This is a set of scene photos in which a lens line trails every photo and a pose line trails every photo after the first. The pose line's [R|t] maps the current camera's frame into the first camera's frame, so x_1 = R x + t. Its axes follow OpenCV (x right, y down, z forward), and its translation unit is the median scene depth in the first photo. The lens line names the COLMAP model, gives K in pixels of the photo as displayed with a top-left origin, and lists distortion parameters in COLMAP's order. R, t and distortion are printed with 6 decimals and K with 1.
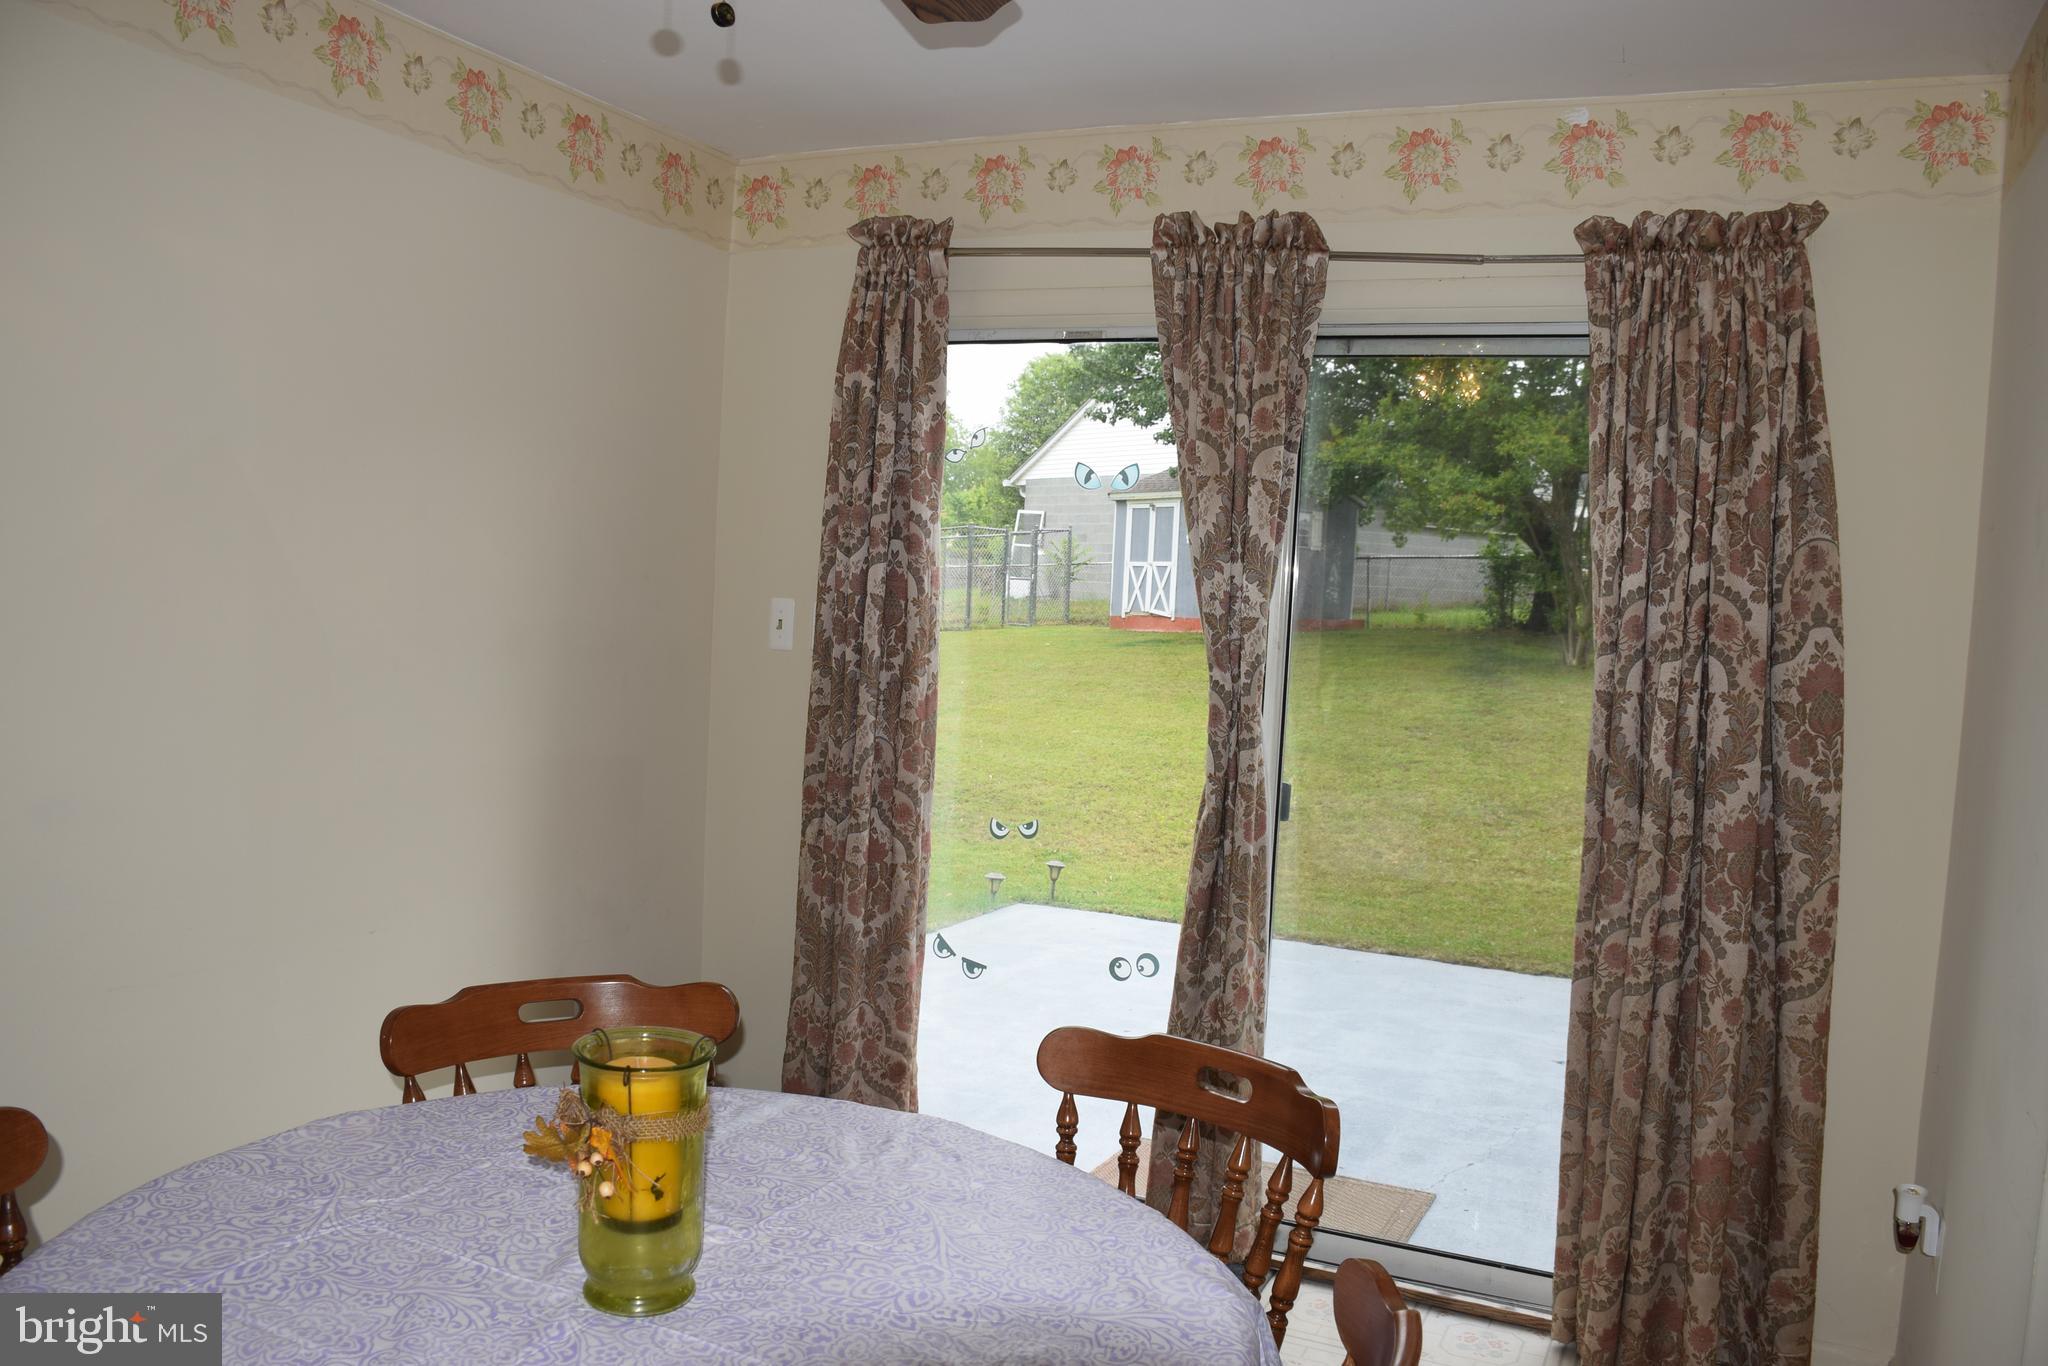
lens RADIAL K [[1566.7, 0, 1024.0], [0, 1566.7, 683.0], [0, 0, 1]] dist [-0.153223, 0.095144]
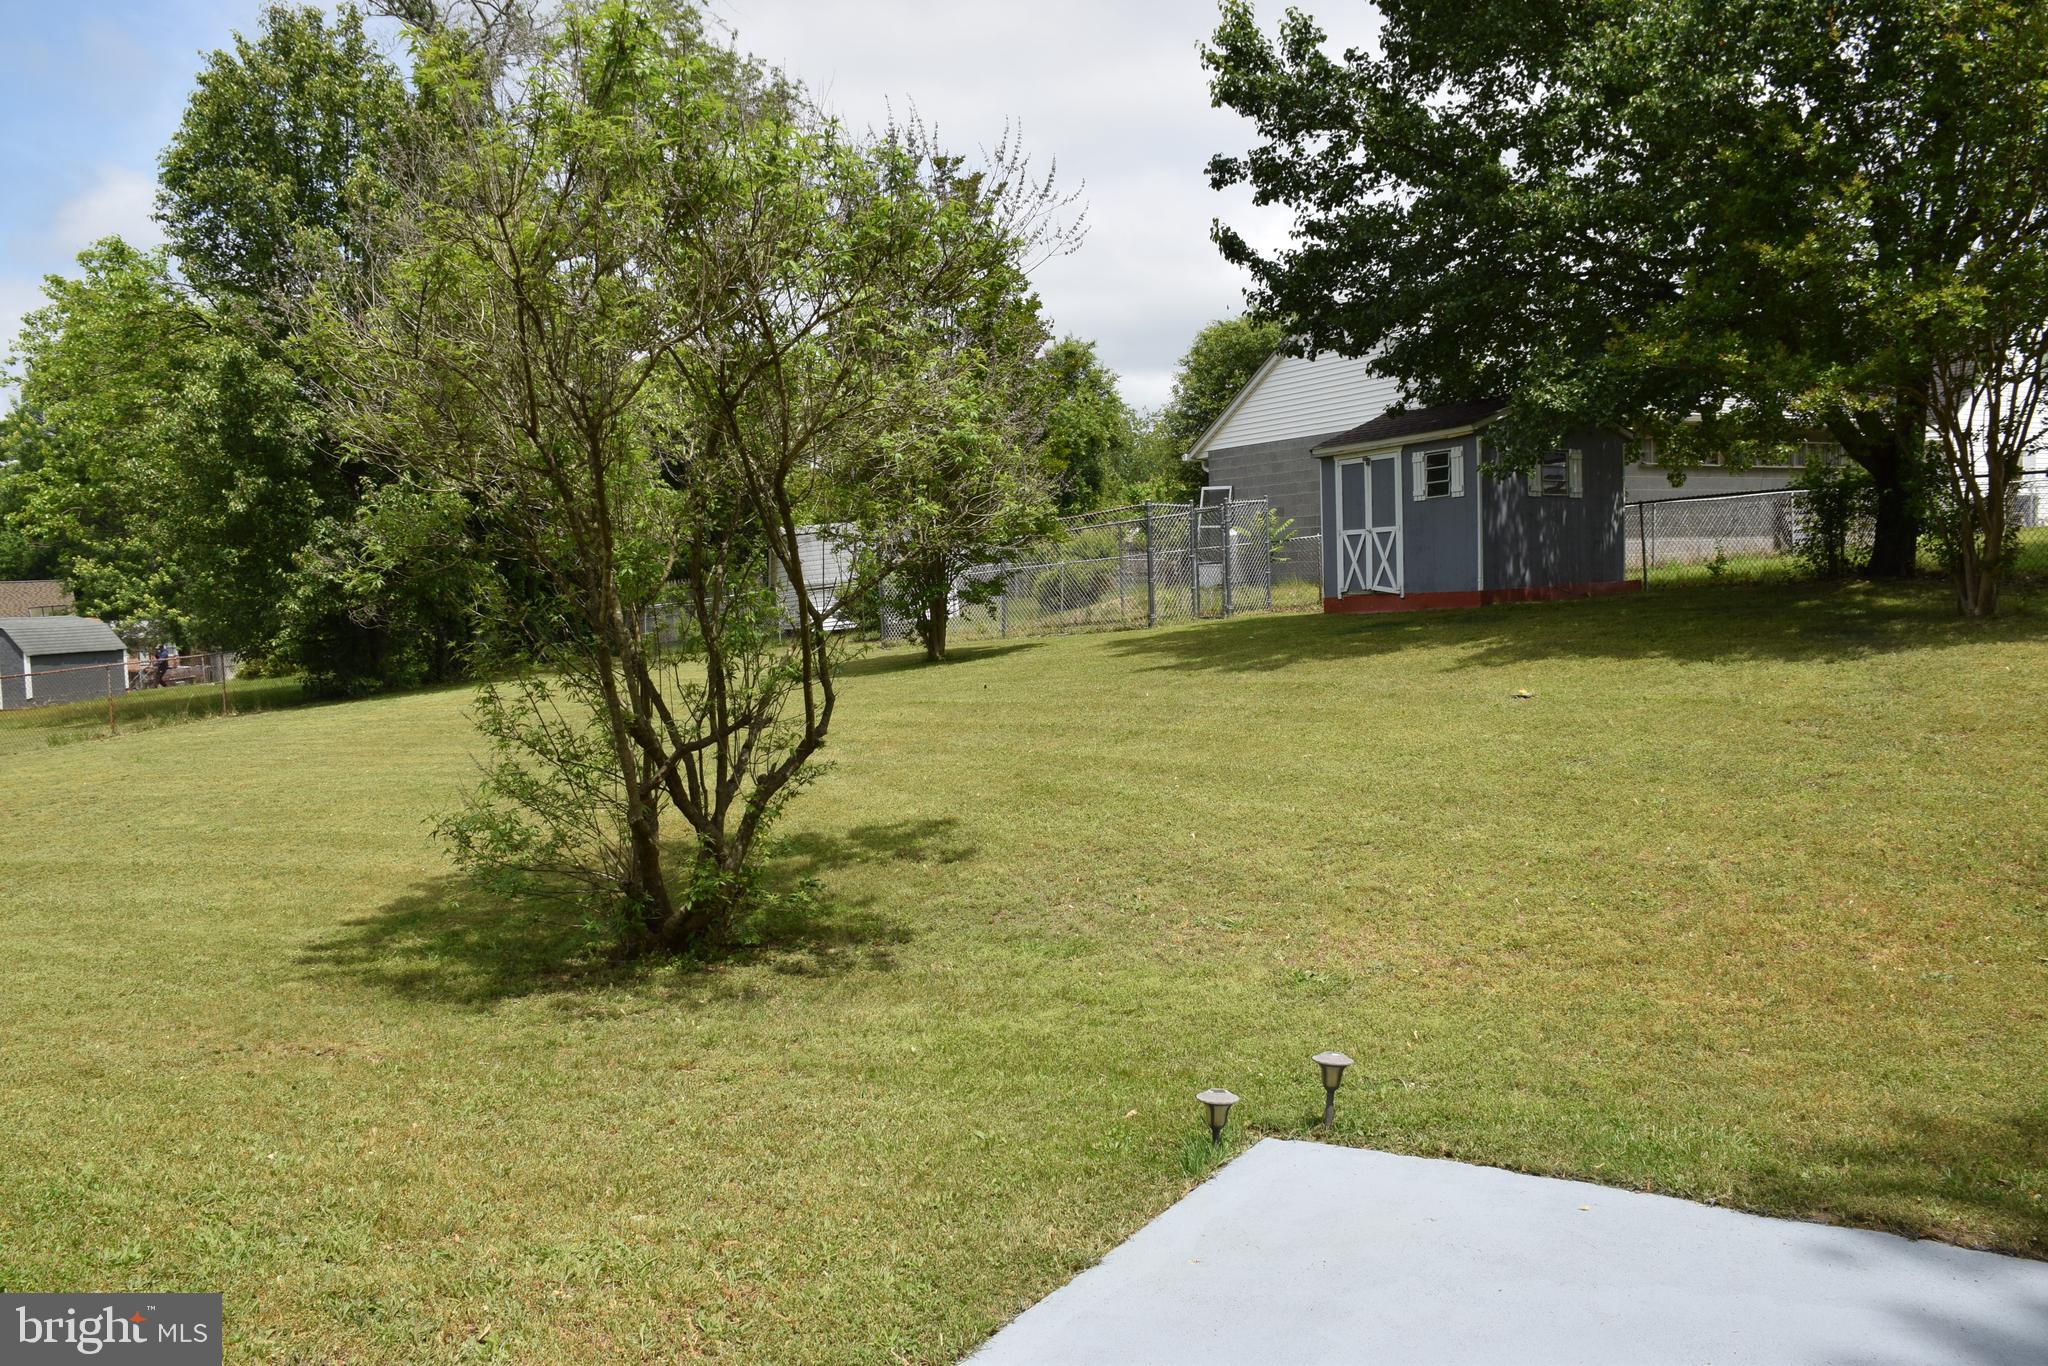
lens RADIAL K [[1566.7, 0, 1024.0], [0, 1566.7, 683.0], [0, 0, 1]] dist [-0.153223, 0.095144]
pose [[0.989989, -0.069010, -0.123122, -0.003621], [0.068721, 0.997614, -0.006596, -0.004387], [0.123283, -0.001931, 0.992370, 0.188684]]
